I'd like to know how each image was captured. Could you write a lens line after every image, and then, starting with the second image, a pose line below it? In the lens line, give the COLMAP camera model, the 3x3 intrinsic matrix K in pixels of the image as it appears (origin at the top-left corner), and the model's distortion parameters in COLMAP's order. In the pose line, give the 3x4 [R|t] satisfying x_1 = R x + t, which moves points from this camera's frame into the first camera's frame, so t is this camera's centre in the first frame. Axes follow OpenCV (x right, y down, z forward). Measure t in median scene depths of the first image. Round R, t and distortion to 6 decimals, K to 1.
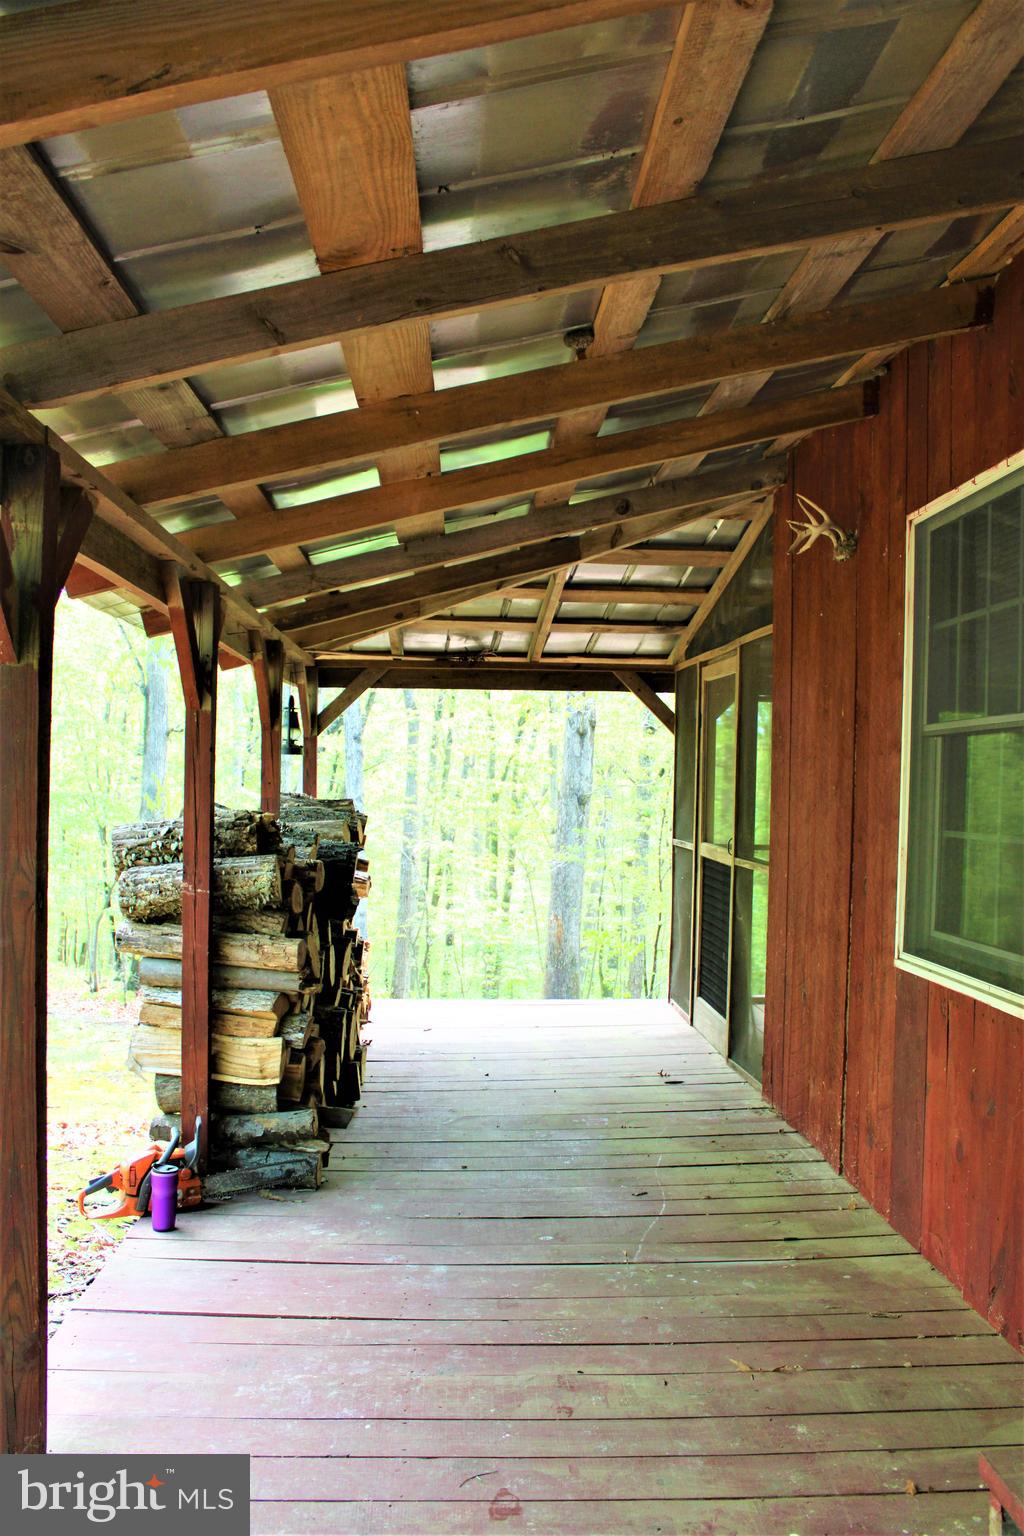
lens RADIAL K [[1270.9, 0, 512.5], [0, 1270.9, 772.6], [0, 0, 1]] dist [-0.168304, 0.131248]
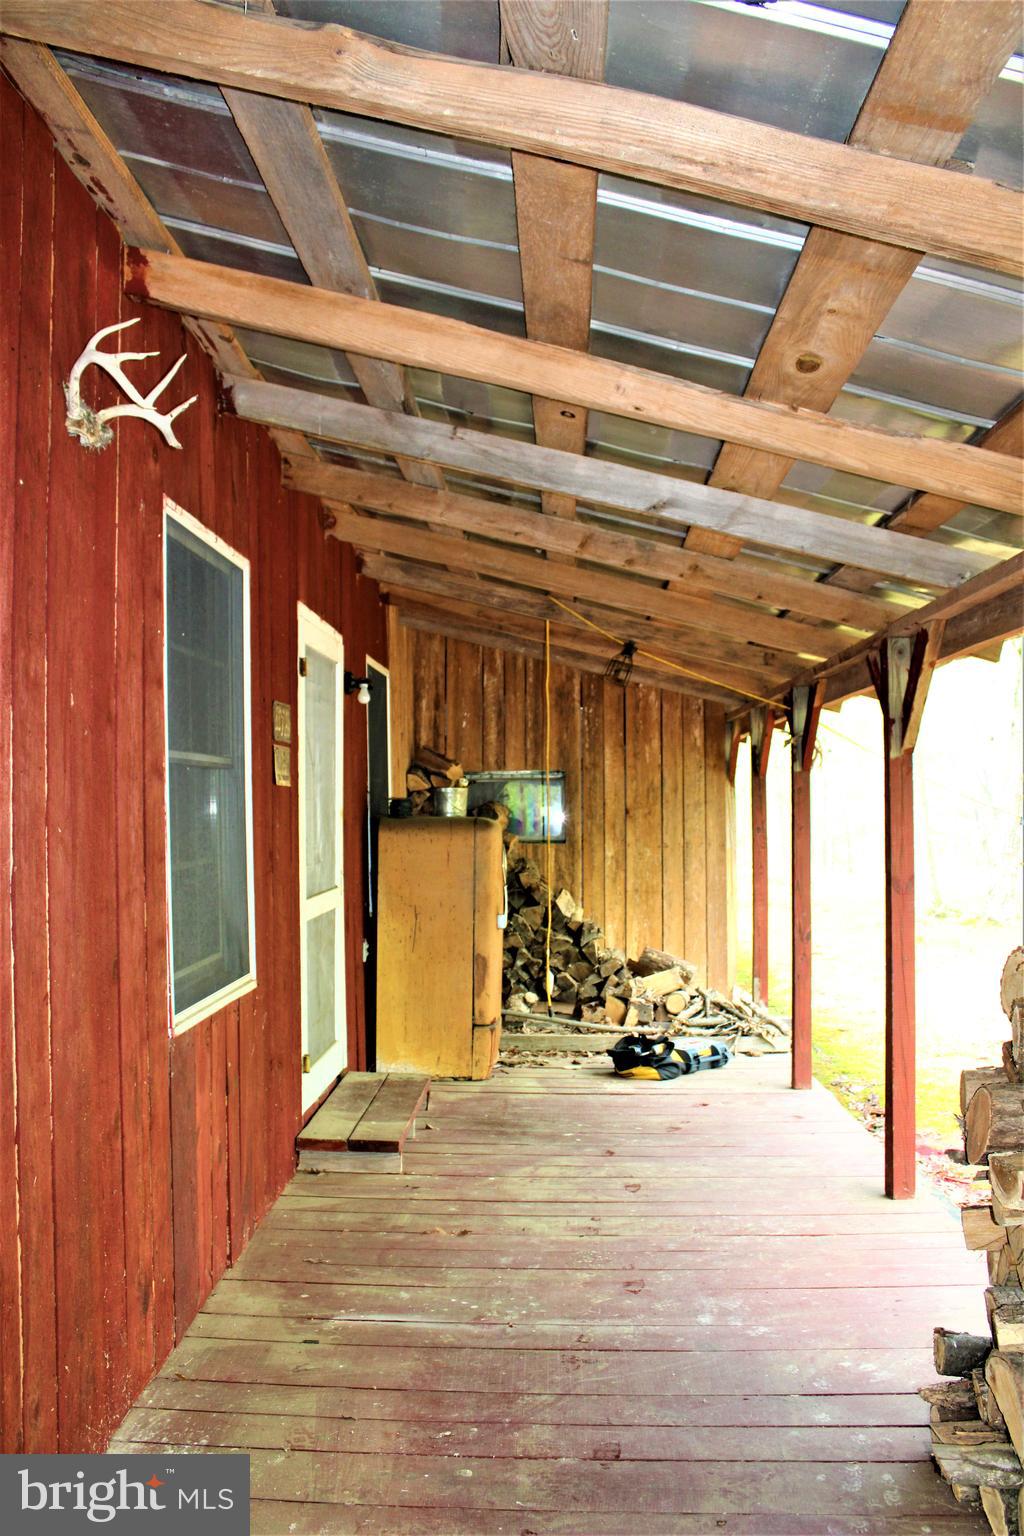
lens RADIAL K [[1270.9, 0, 511.1], [0, 1270.9, 773.3], [0, 0, 1]] dist [-0.168304, 0.131248]
pose [[-0.996263, -0.016387, 0.084798, 0.020356], [-0.019321, 0.999239, -0.033898, 0.007685], [-0.084178, -0.035410, -0.995821, 2.057629]]
